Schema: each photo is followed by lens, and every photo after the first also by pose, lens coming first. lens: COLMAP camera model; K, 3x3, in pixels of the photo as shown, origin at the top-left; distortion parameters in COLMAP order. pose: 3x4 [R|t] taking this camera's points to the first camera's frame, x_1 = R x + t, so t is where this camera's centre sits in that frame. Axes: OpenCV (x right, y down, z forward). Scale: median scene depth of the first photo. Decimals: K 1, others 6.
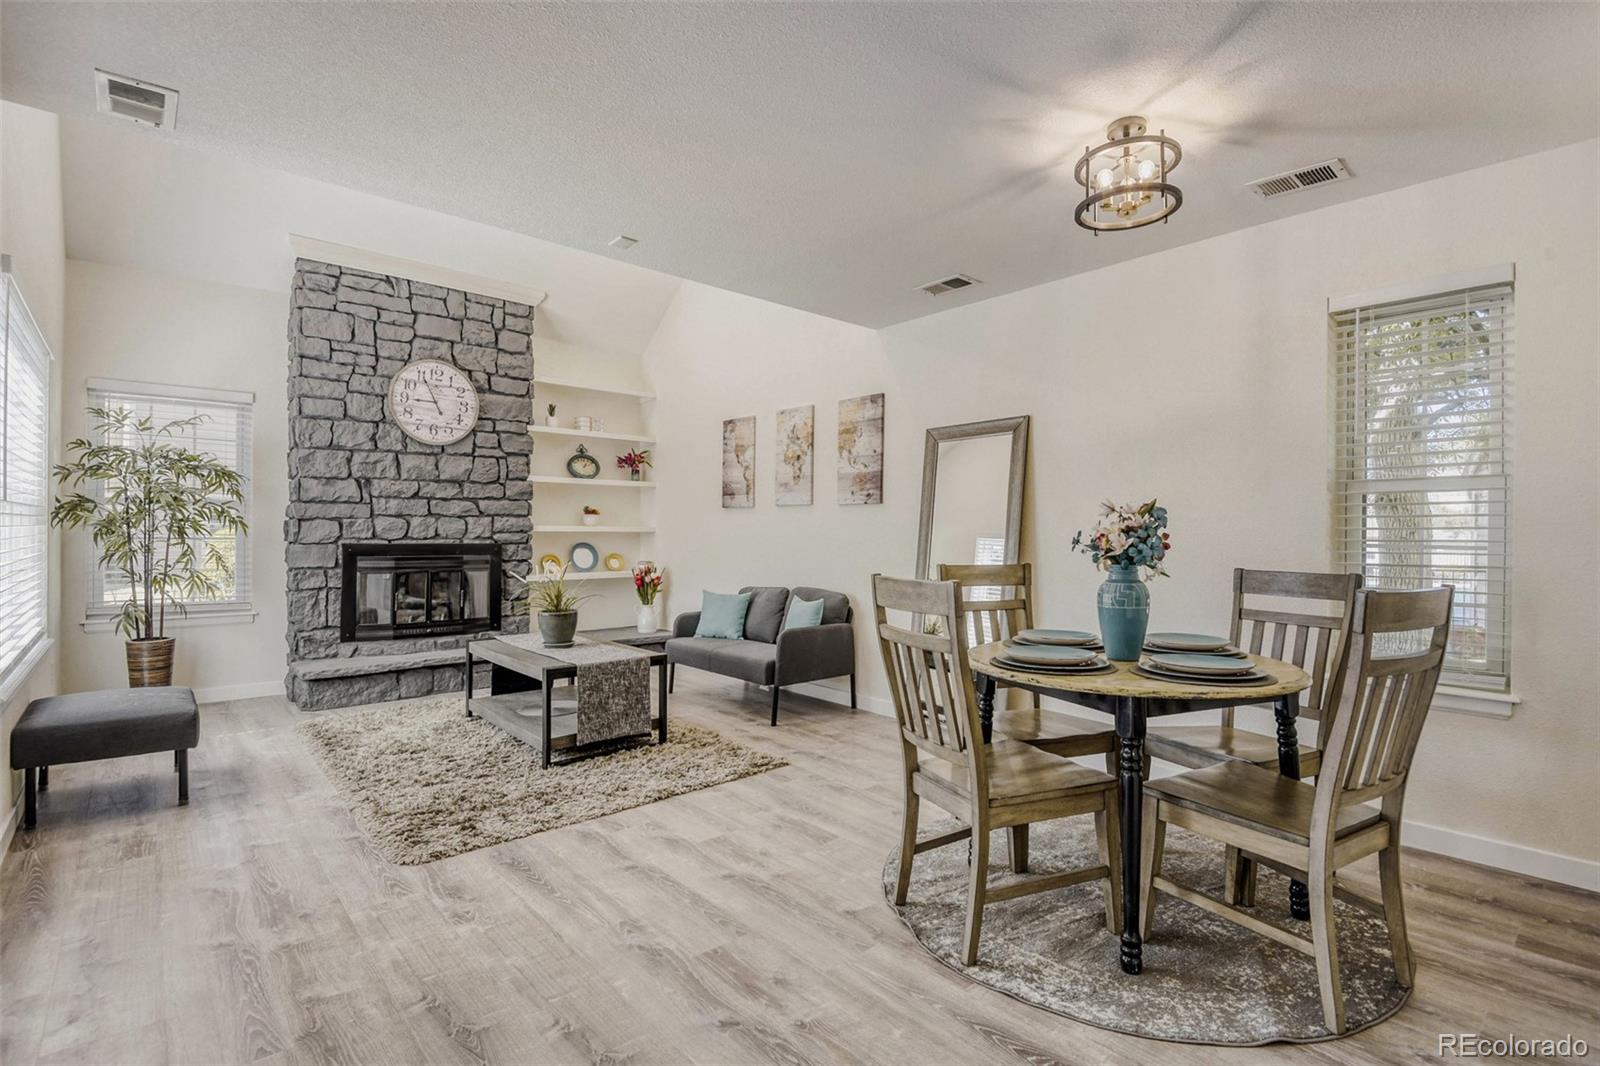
lens RADIAL K [[758.5, 0, 791.2], [0, 758.5, 537.6], [0, 0, 1]] dist [0.004401, -0.014776]
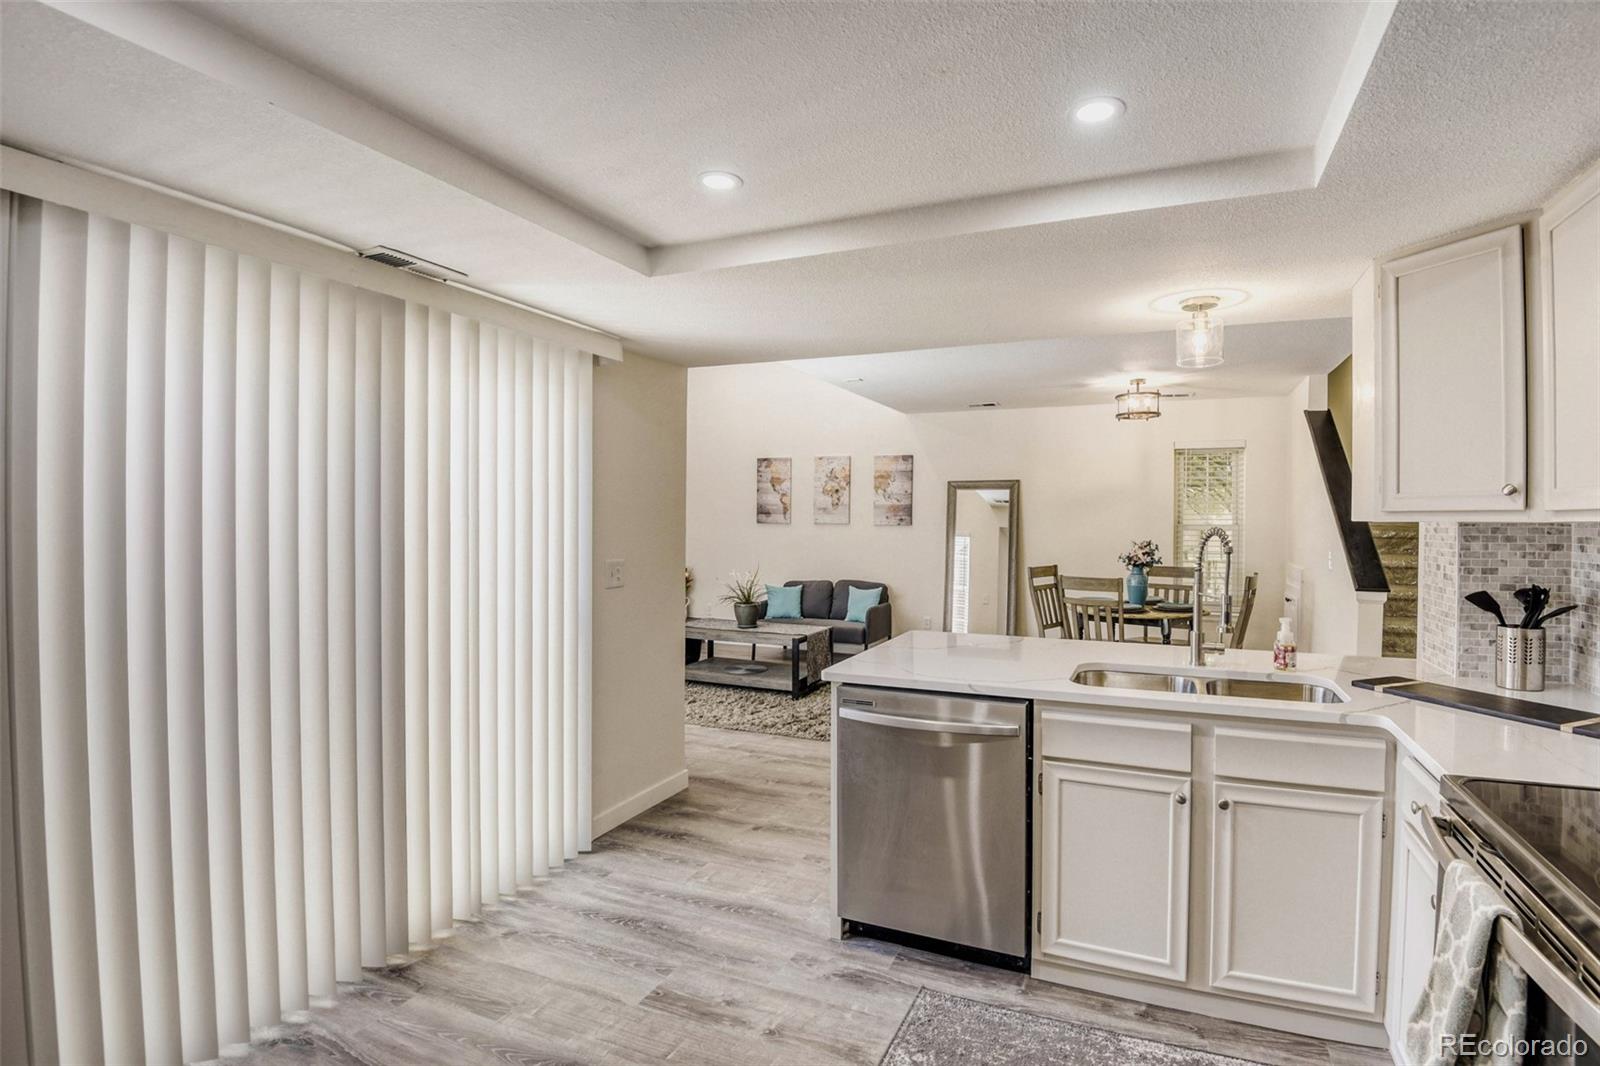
lens RADIAL K [[768.1, 0, 806.4], [0, 768.1, 525.2], [0, 0, 1]] dist [-0.003860, -0.021065]
pose [[0.911361, -0.007617, 0.411537, -0.636329], [0.004518, 0.999954, 0.008503, -0.051195], [-0.411583, -0.005890, 0.911353, -0.315424]]
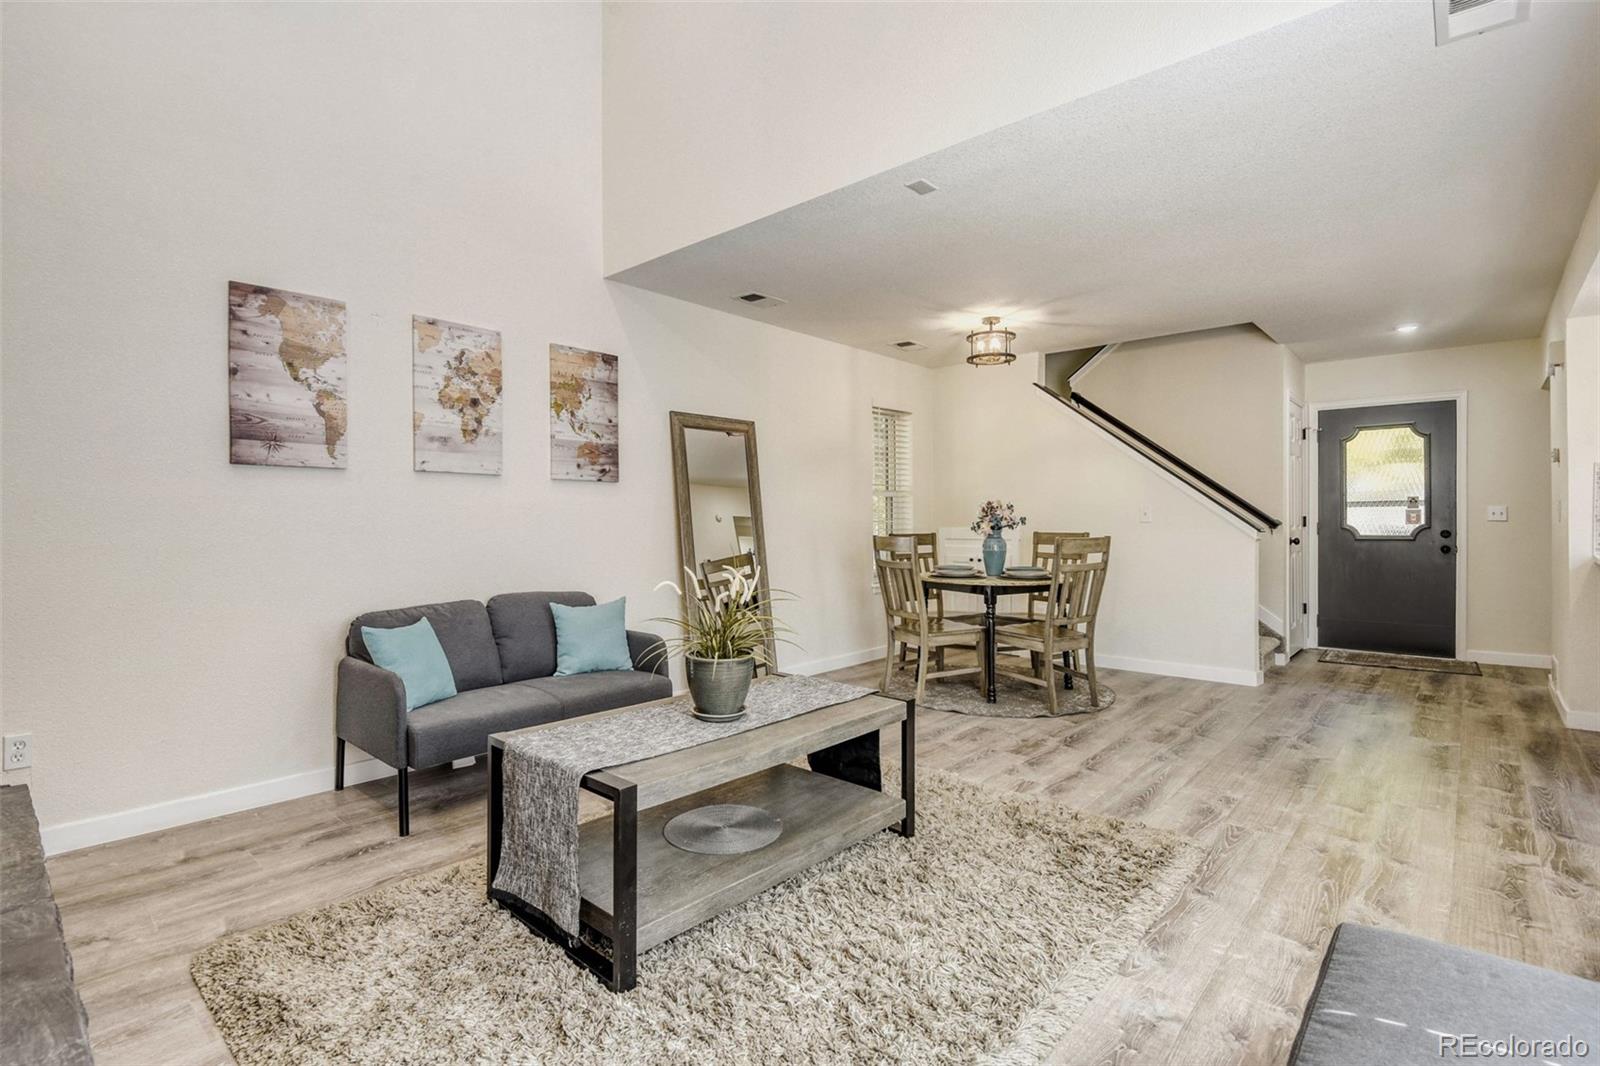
lens RADIAL K [[758.5, 0, 791.2], [0, 758.5, 537.6], [0, 0, 1]] dist [0.004401, -0.014776]
pose [[-0.129382, -0.028447, 0.991187, -0.674732], [0.007615, 0.999530, 0.029681, -0.004415], [-0.991566, 0.011388, -0.129105, 0.789498]]
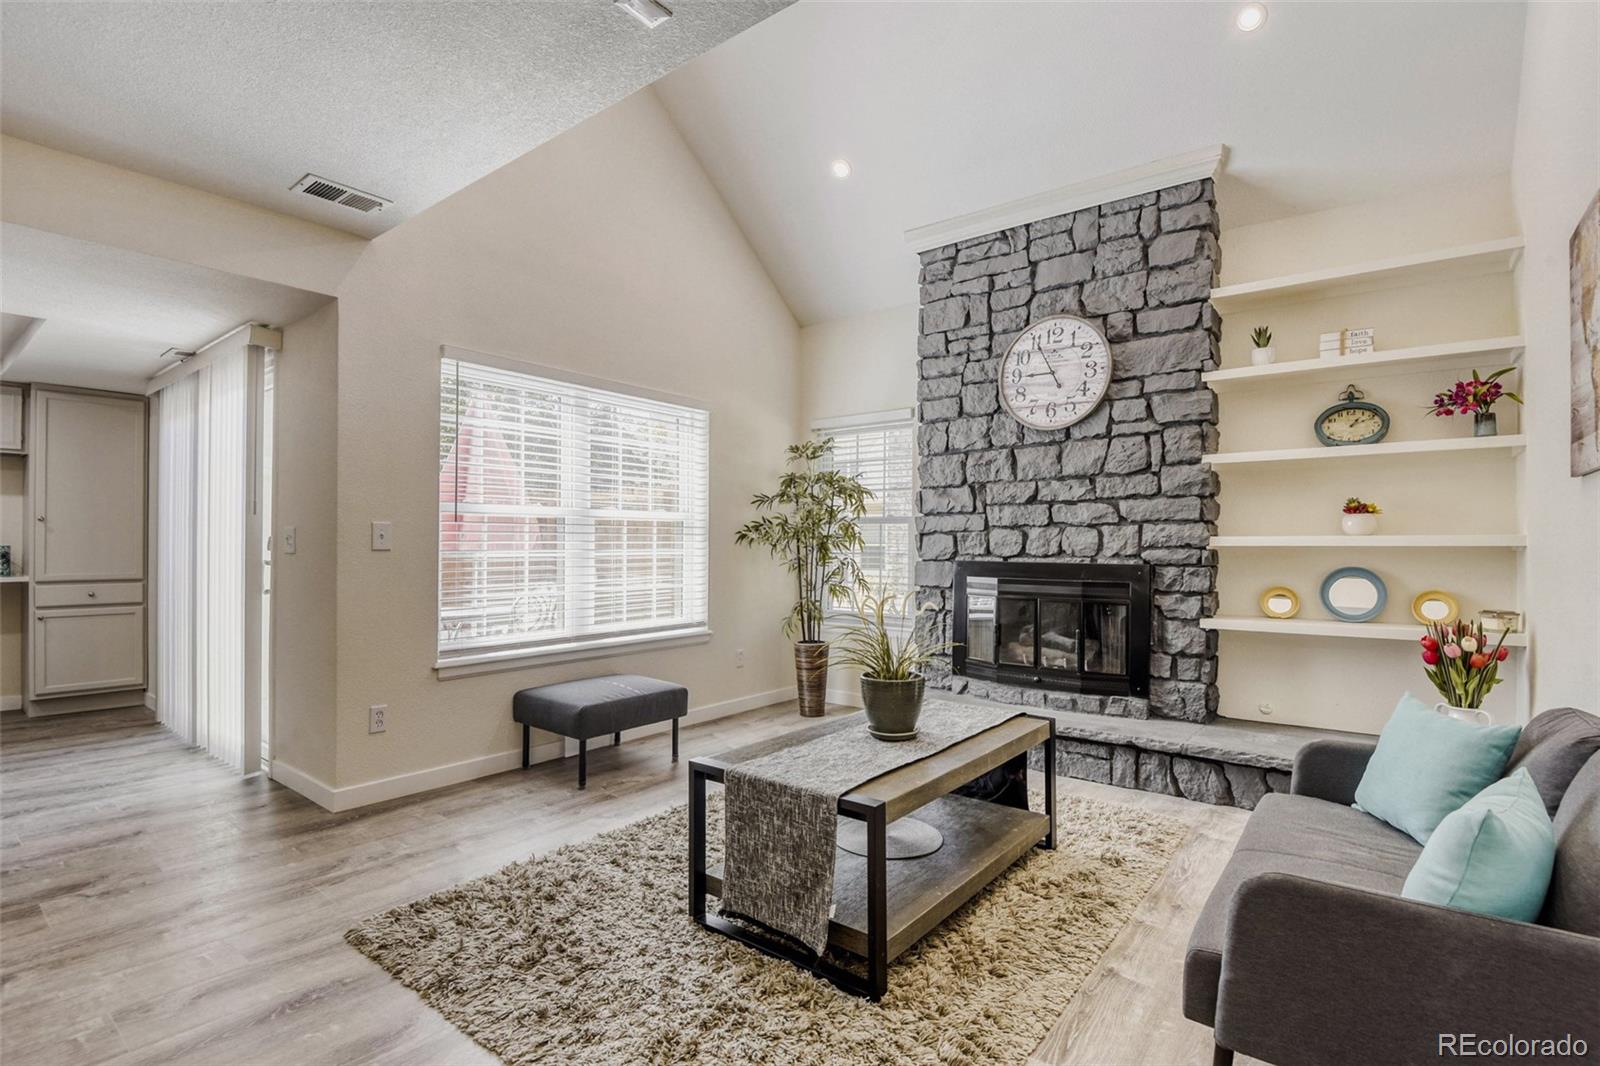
lens RADIAL K [[736.1, 0, 791.8], [0, 736.1, 545.3], [0, 0, 1]] dist [0.001682, -0.012358]
pose [[0.198467, -0.009411, -0.980062, 0.193137], [-0.009911, 0.999883, -0.011609, 0.001598], [0.980058, 0.012018, 0.198350, 0.634996]]
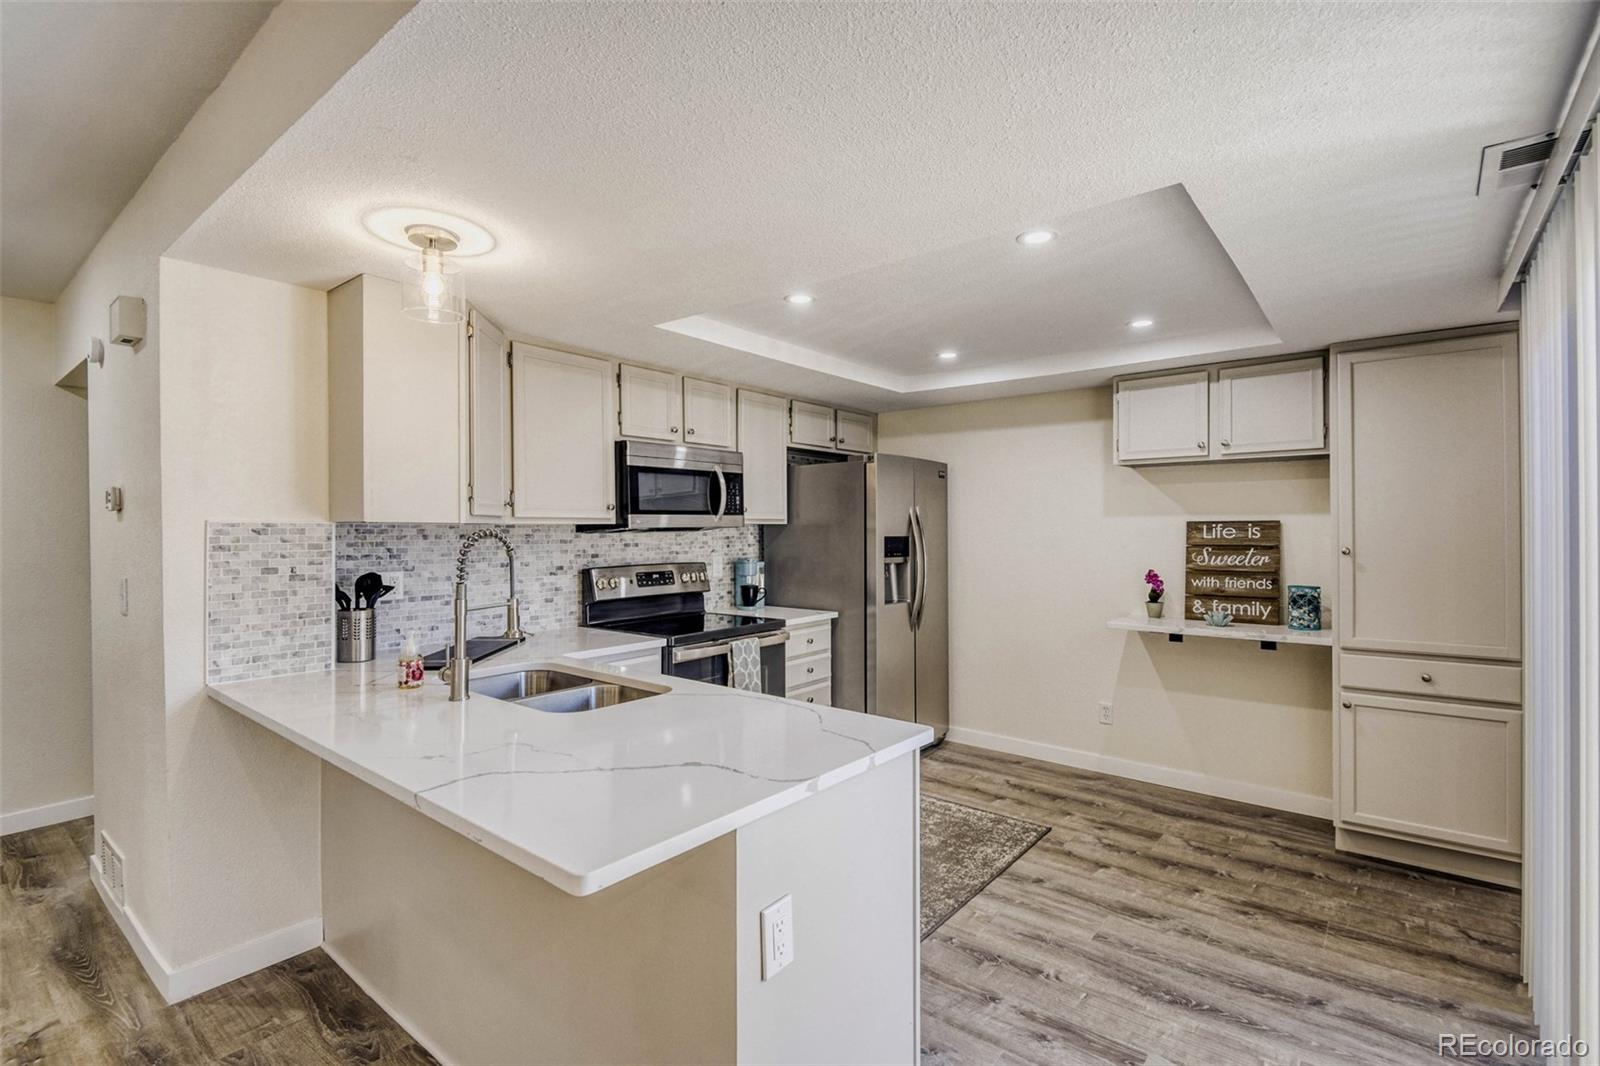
lens RADIAL K [[735.9, 0, 815.1], [0, 735.9, 525.8], [0, 0, 1]] dist [0.022955, -0.012727]
pose [[-0.981923, -0.006081, -0.189184, -0.325830], [-0.005236, 0.999974, -0.004966, -0.045629], [0.189209, -0.003886, -0.981929, 0.412636]]
